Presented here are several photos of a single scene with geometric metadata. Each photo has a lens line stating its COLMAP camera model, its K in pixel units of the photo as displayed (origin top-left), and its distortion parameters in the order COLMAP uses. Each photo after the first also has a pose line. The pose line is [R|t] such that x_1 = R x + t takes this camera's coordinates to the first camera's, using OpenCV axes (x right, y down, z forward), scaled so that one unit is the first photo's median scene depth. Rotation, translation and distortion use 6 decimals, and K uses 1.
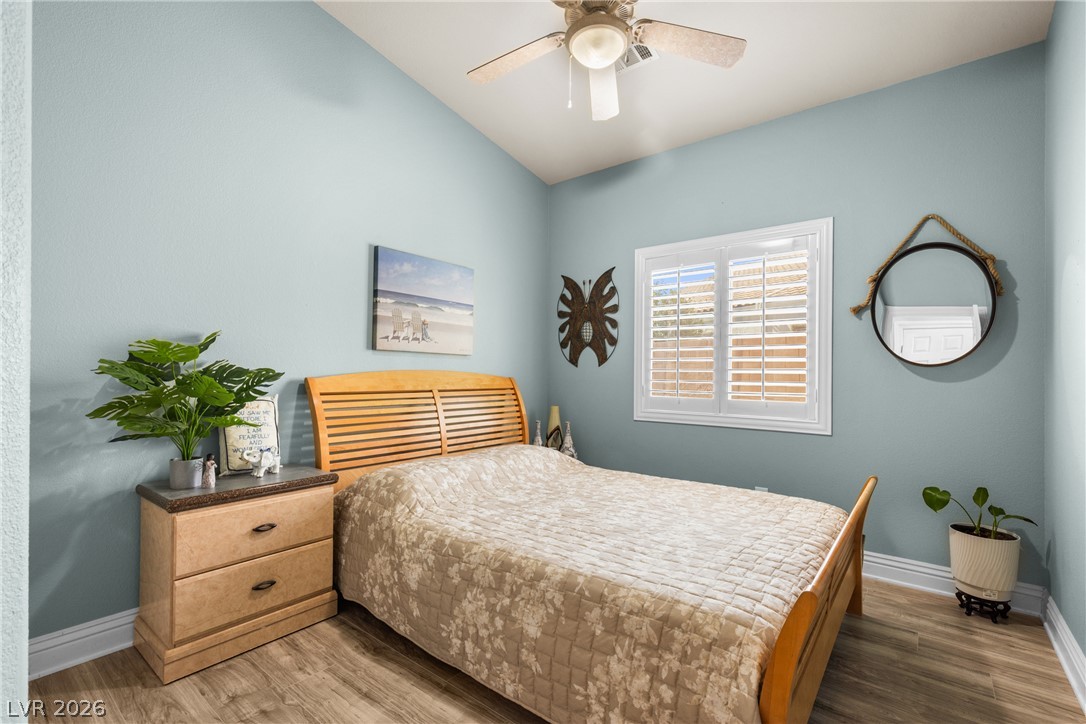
lens RADIAL K [[480.9, 0, 554.6], [0, 480.9, 371.5], [0, 0, 1]] dist [0.011974, -0.000587]
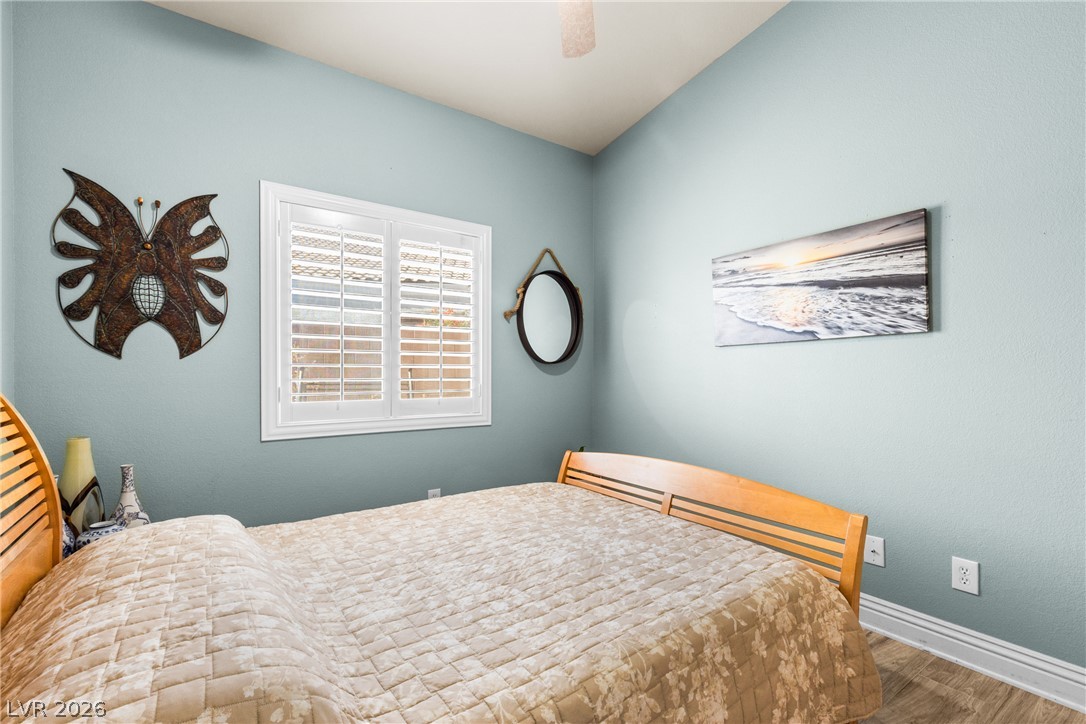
lens RADIAL K [[480.9, 0, 554.6], [0, 480.9, 371.5], [0, 0, 1]] dist [0.011974, -0.000587]
pose [[0.298231, -0.009592, 0.954446, -0.422137], [-0.002823, 0.999936, 0.010932, -0.002918], [-0.954490, -0.005955, 0.298184, 0.519240]]
